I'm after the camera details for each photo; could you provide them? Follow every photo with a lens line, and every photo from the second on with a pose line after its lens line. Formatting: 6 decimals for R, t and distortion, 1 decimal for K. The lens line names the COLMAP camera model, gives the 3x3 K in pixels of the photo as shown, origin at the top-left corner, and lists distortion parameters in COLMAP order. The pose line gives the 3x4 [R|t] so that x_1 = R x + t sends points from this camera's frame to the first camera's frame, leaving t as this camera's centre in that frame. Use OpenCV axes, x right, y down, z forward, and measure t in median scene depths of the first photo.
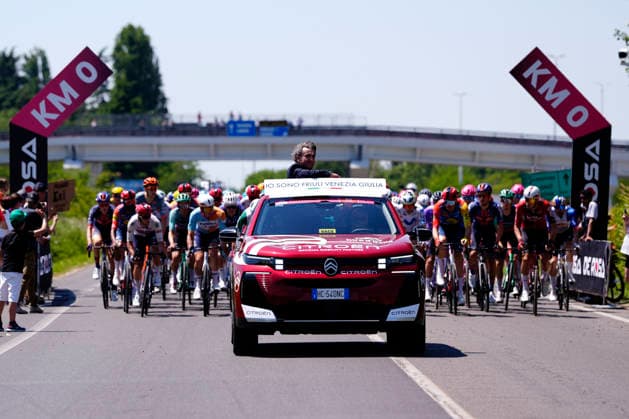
lens RADIAL K [[682.3, 0, 314.5], [0, 682.3, 209.5], [0, 0, 1]] dist [-0.007330, -0.025374]
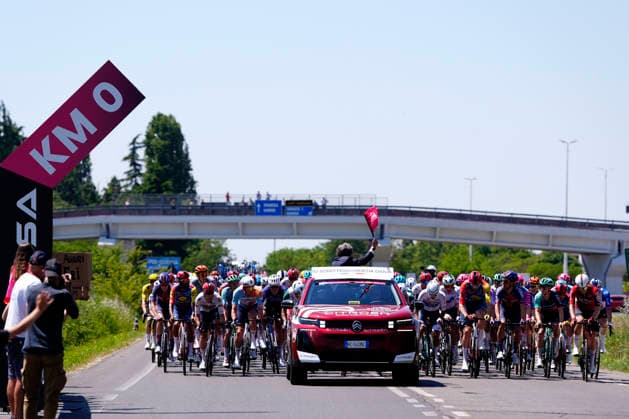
lens RADIAL K [[682.3, 0, 314.5], [0, 682.3, 209.5], [0, 0, 1]] dist [-0.007330, -0.025374]
pose [[0.999402, -0.003094, -0.034431, -0.004900], [-0.000781, 0.993710, -0.111983, -0.001174], [0.034561, 0.111943, 0.993113, -0.159593]]
